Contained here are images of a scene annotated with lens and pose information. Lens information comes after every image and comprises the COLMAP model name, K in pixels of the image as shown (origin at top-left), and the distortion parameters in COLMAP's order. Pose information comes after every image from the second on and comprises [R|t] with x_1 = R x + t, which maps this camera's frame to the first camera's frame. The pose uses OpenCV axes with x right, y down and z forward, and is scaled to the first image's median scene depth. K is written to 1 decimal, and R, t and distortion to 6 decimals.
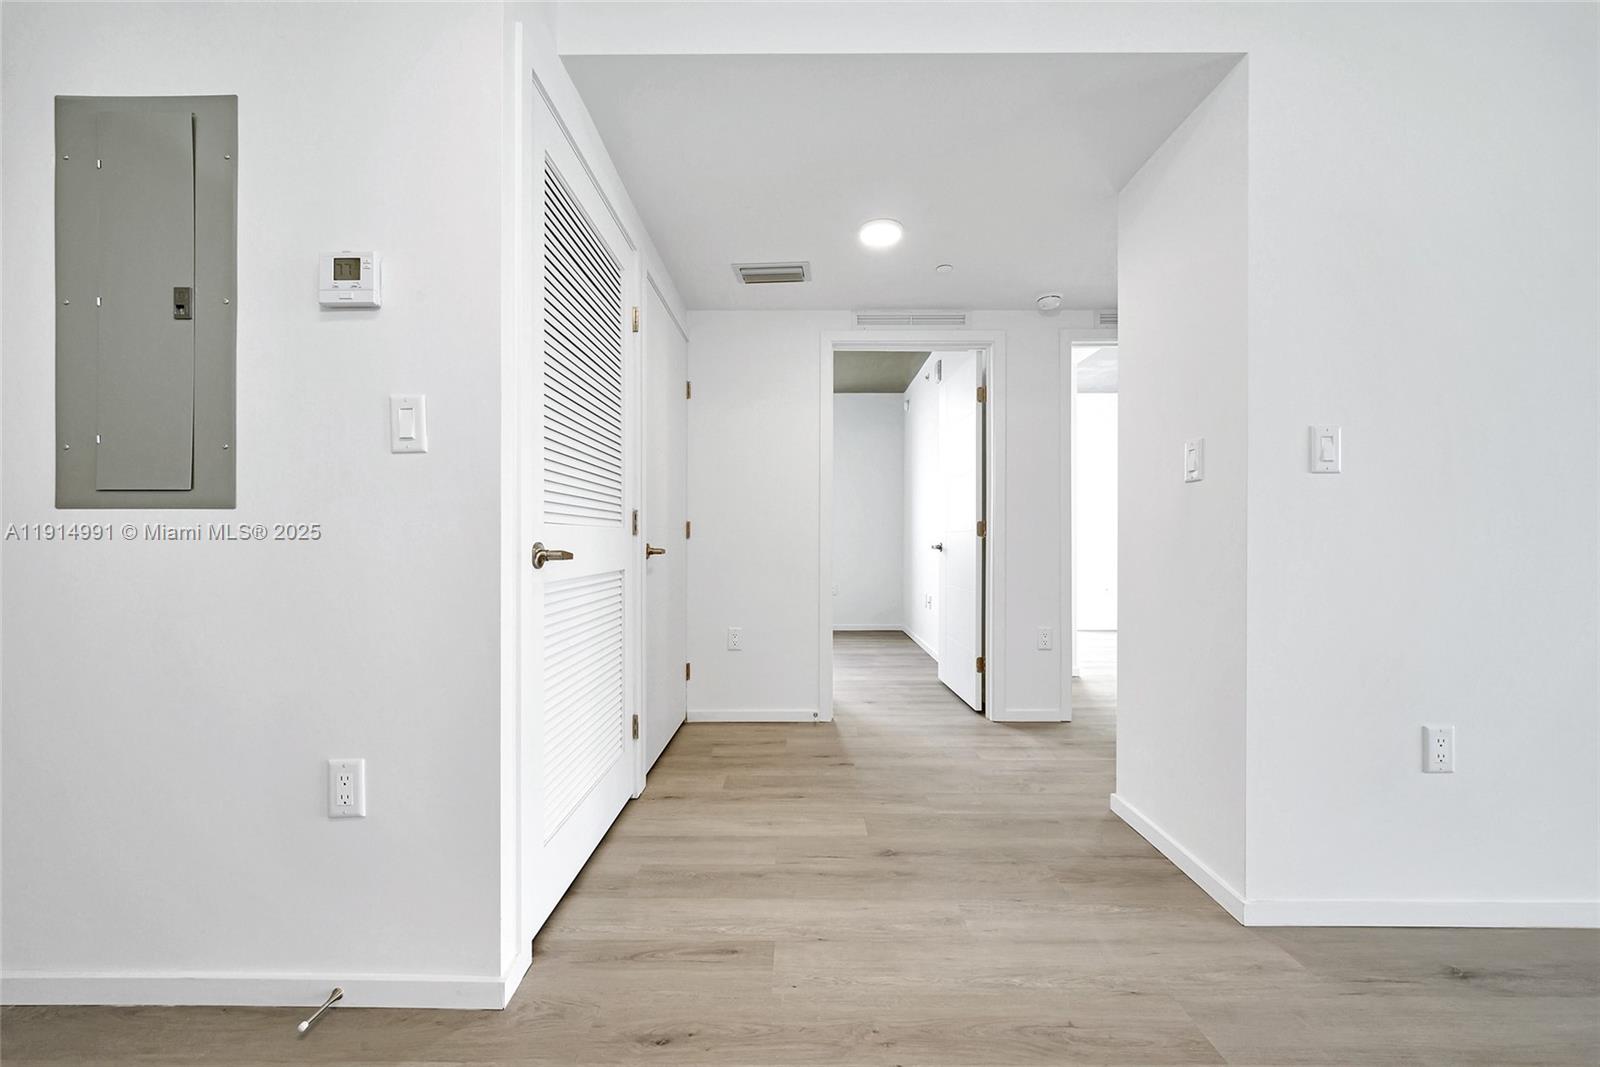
lens RADIAL K [[636.1, 0, 801.4], [0, 636.1, 541.6], [0, 0, 1]] dist [-0.000970, -0.000029]
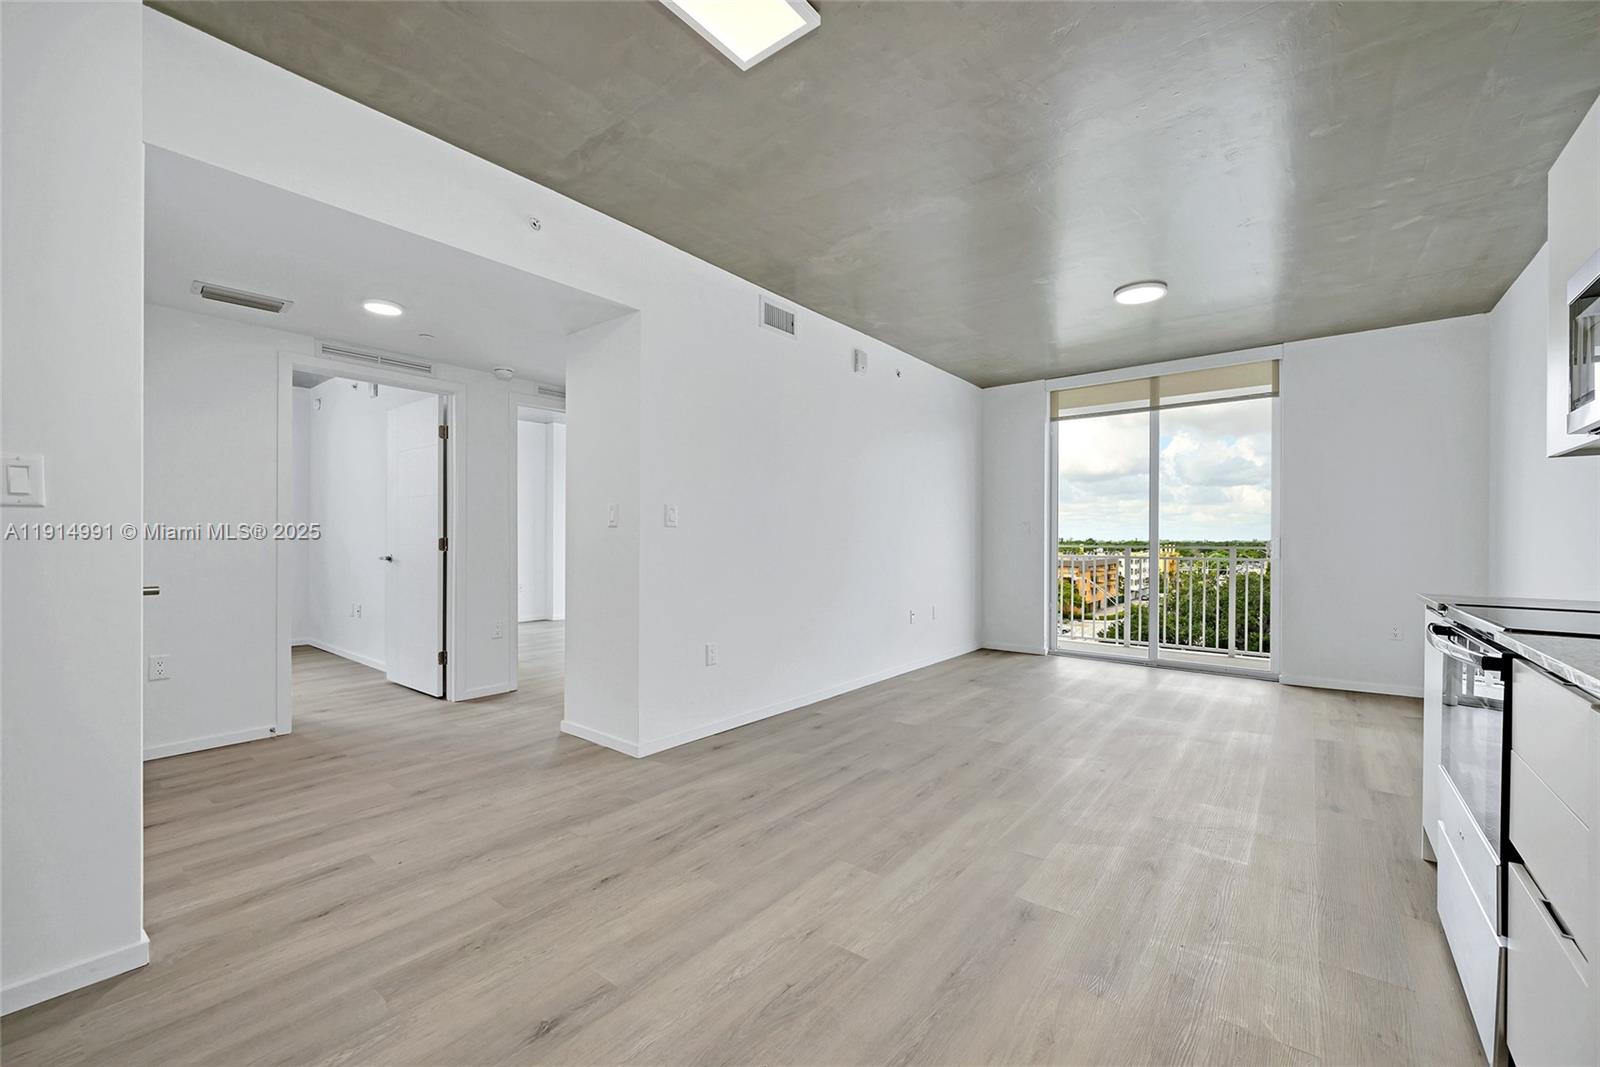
lens RADIAL K [[636.1, 0, 801.4], [0, 636.1, 541.6], [0, 0, 1]] dist [-0.000970, -0.000029]
pose [[0.620973, -0.000771, 0.783832, -0.392042], [-0.003467, 0.999987, 0.003730, -0.053245], [-0.783824, -0.005034, 0.620962, -0.452470]]
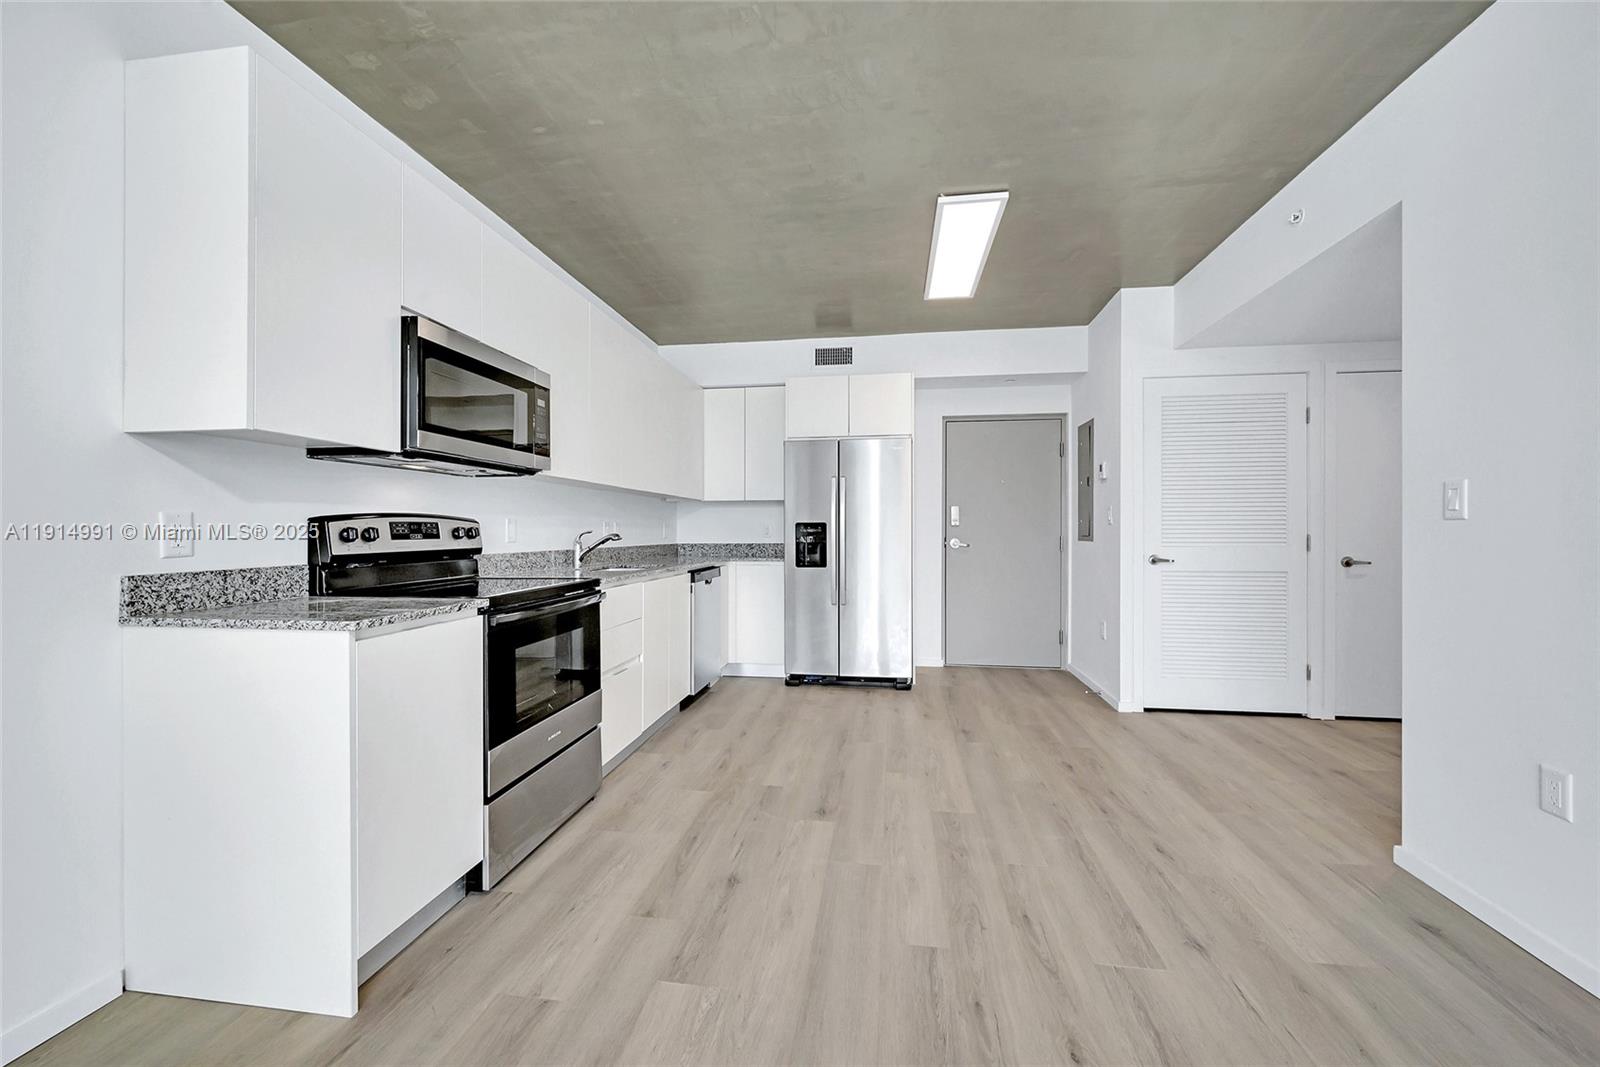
lens RADIAL K [[633.8, 0, 800.0], [0, 633.8, 533.5], [0, 0, 1]] dist [-0.001310, -0.000270]
pose [[-0.140785, 0.004563, -0.990030, 1.628708], [-0.001940, 0.999986, 0.004885, -0.066368], [0.990038, 0.002608, -0.140774, -0.035954]]
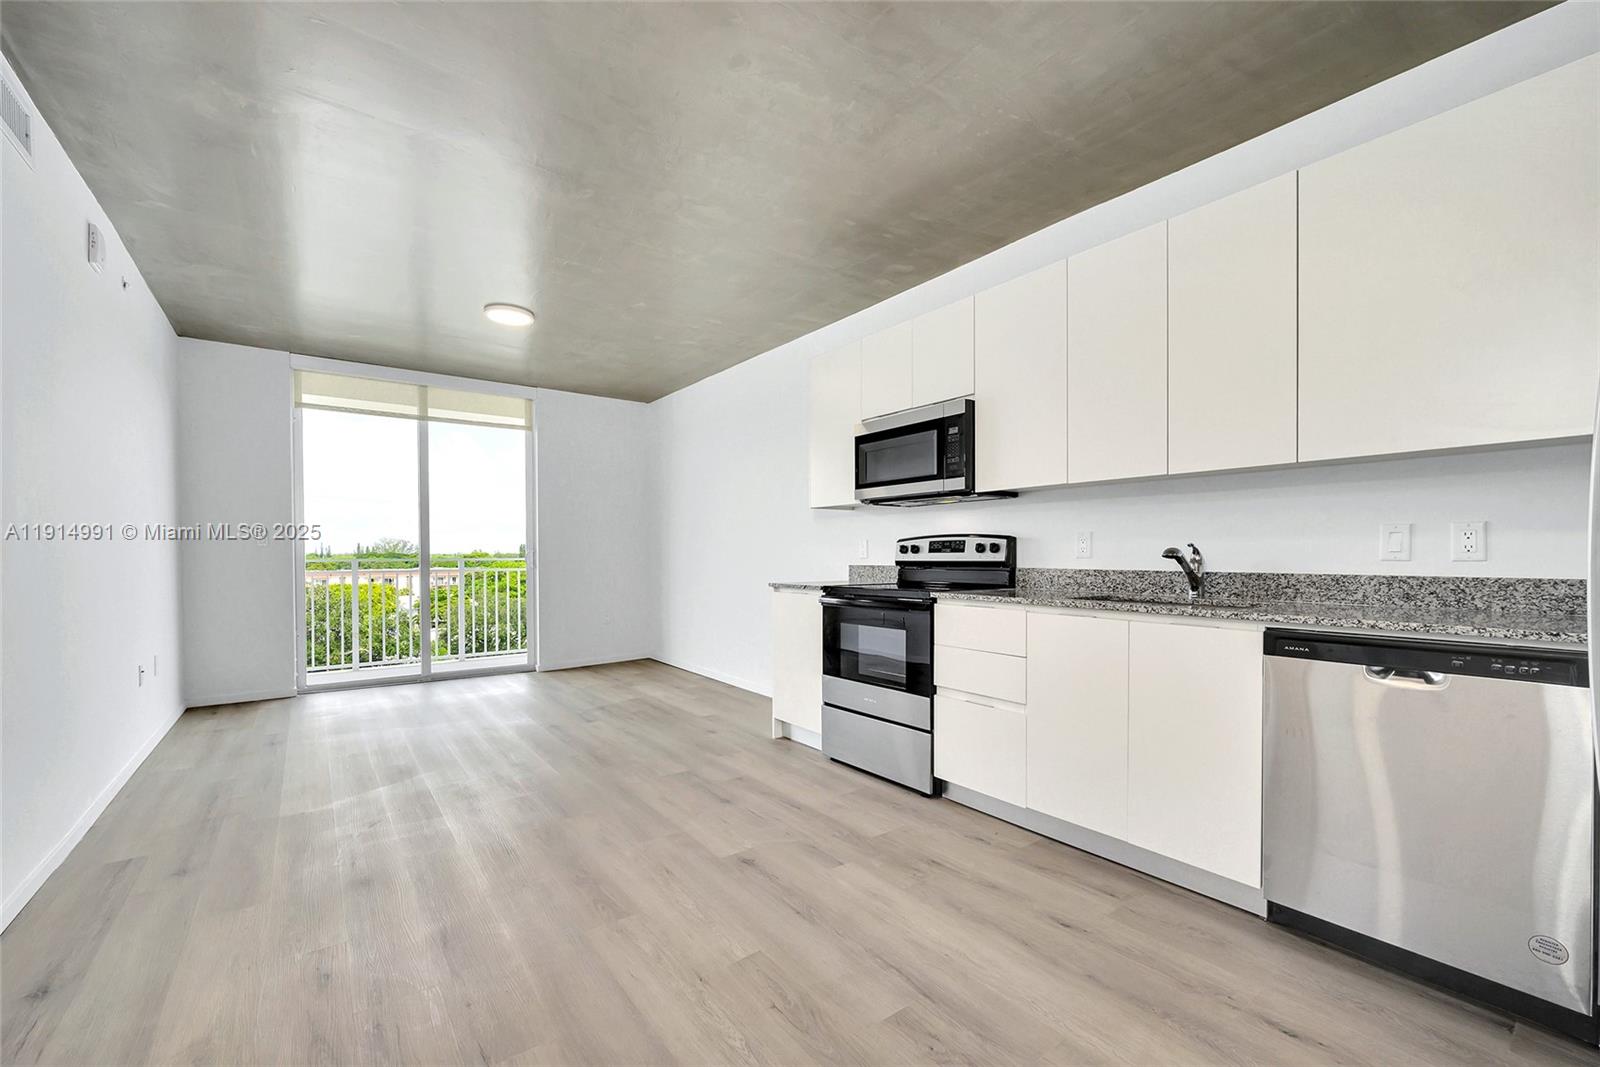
lens RADIAL K [[651.5, 0, 789.8], [0, 651.5, 563.1], [0, 0, 1]] dist [-0.000905, -0.000129]
pose [[-0.596241, -0.011600, 0.802722, -0.423295], [0.003964, 0.999841, 0.017393, -0.053237], [-0.802796, 0.013552, -0.596100, 0.413027]]
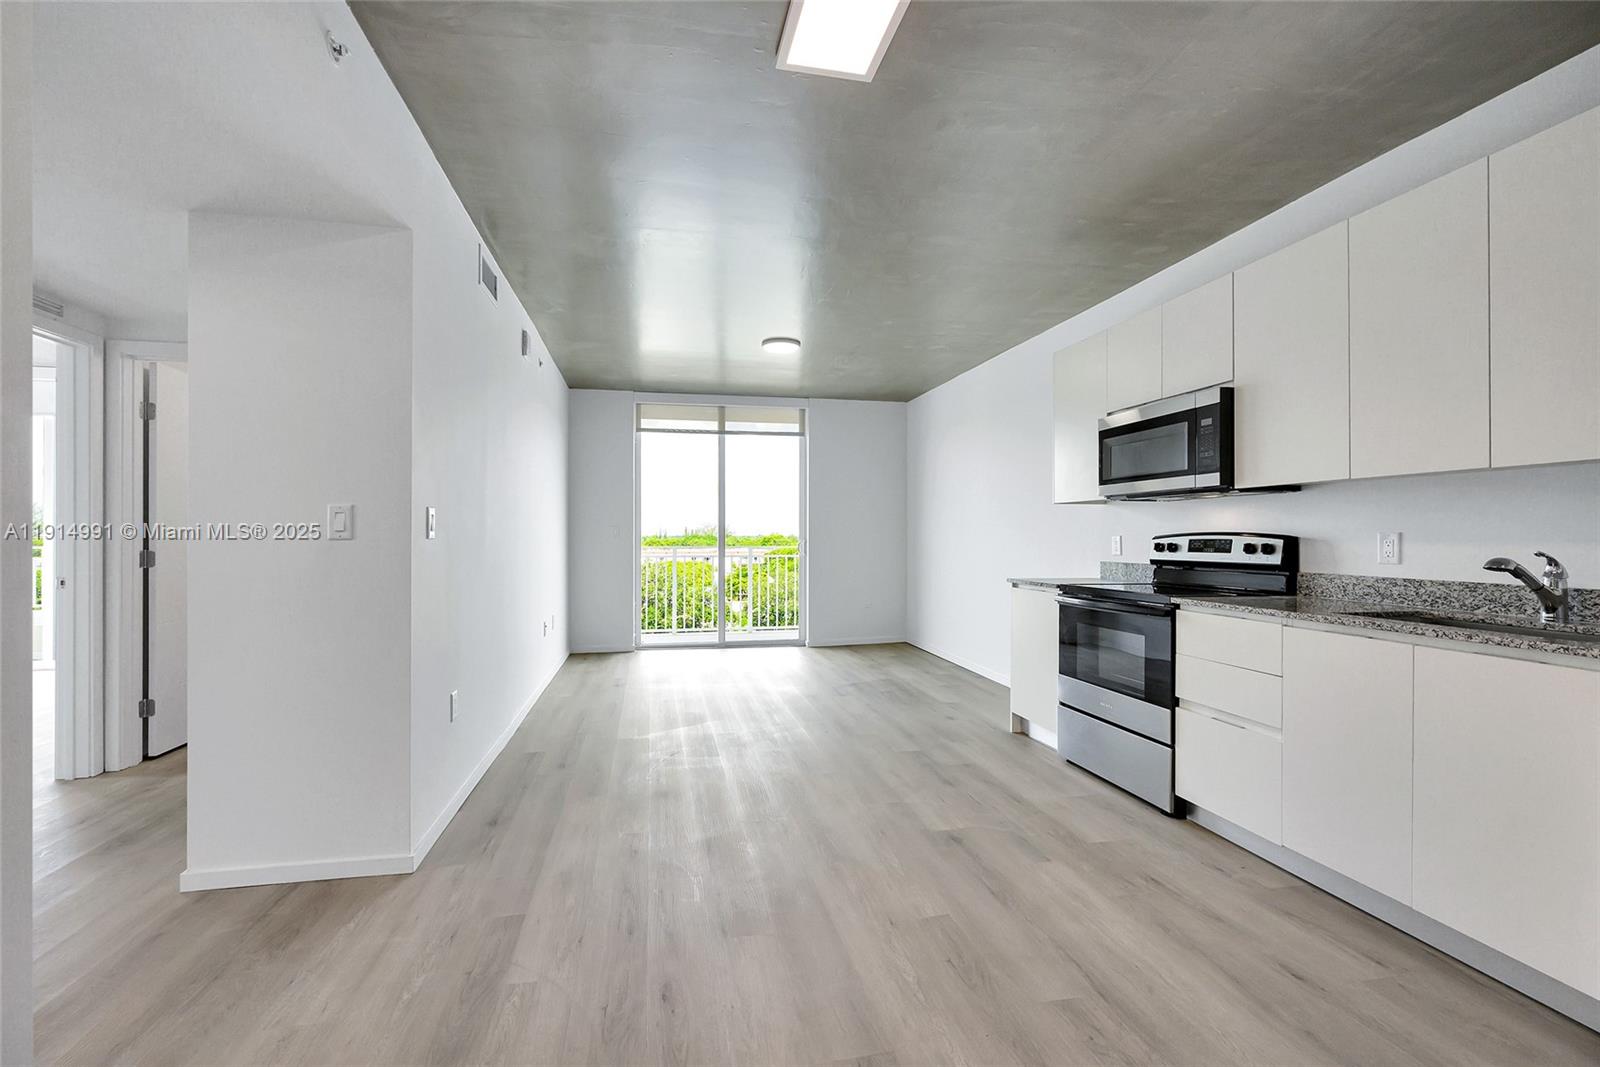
lens RADIAL K [[643.9, 0, 771.1], [0, 643.9, 536.1], [0, 0, 1]] dist [-0.001499, -0.000296]
pose [[-0.184238, -0.000829, 0.982881, -0.598277], [0.000646, 0.999999, 0.000965, -0.087933], [-0.982881, 0.000812, -0.184238, 0.374135]]
